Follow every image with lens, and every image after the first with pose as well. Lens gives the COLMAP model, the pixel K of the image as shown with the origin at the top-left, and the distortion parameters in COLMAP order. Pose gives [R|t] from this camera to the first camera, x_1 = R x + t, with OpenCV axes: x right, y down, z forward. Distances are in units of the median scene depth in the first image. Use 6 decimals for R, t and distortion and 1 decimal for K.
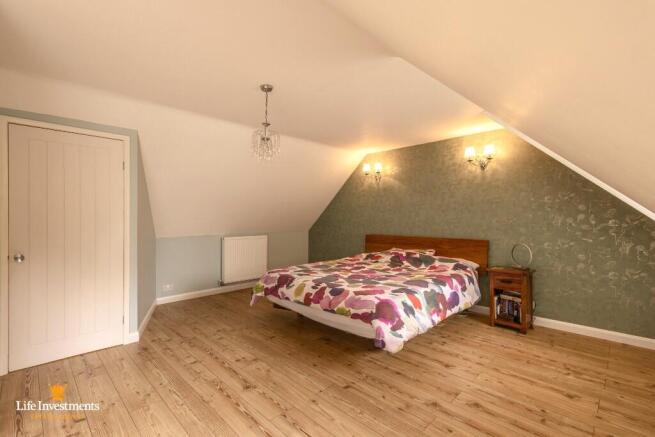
lens RADIAL K [[297.6, 0, 327.5], [0, 297.6, 219.3], [0, 0, 1]] dist [0.006554, 0.000385]
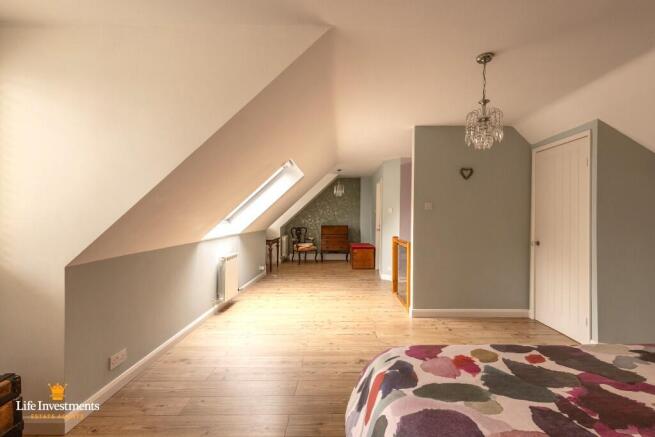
lens RADIAL K [[310.2, 0, 332.2], [0, 310.2, 219.8], [0, 0, 1]] dist [0.002438, 0.000180]
pose [[-0.725645, 0.003813, -0.688058, 0.707184], [-0.001982, 0.999969, 0.007632, 0.000877], [0.688066, 0.006902, -0.725615, 1.360093]]
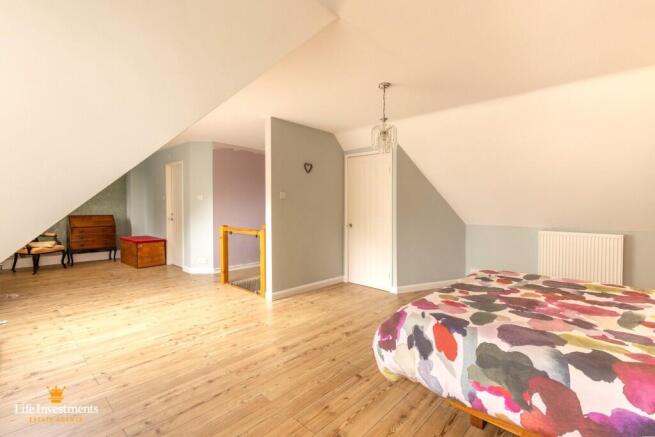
lens RADIAL K [[310.2, 0, 332.2], [0, 310.2, 219.8], [0, 0, 1]] dist [0.002438, 0.000180]
pose [[0.029056, 0.042031, -0.998694, 0.961600], [-0.009269, 0.999084, 0.041778, 0.002909], [0.999535, 0.008043, 0.029419, 0.789279]]
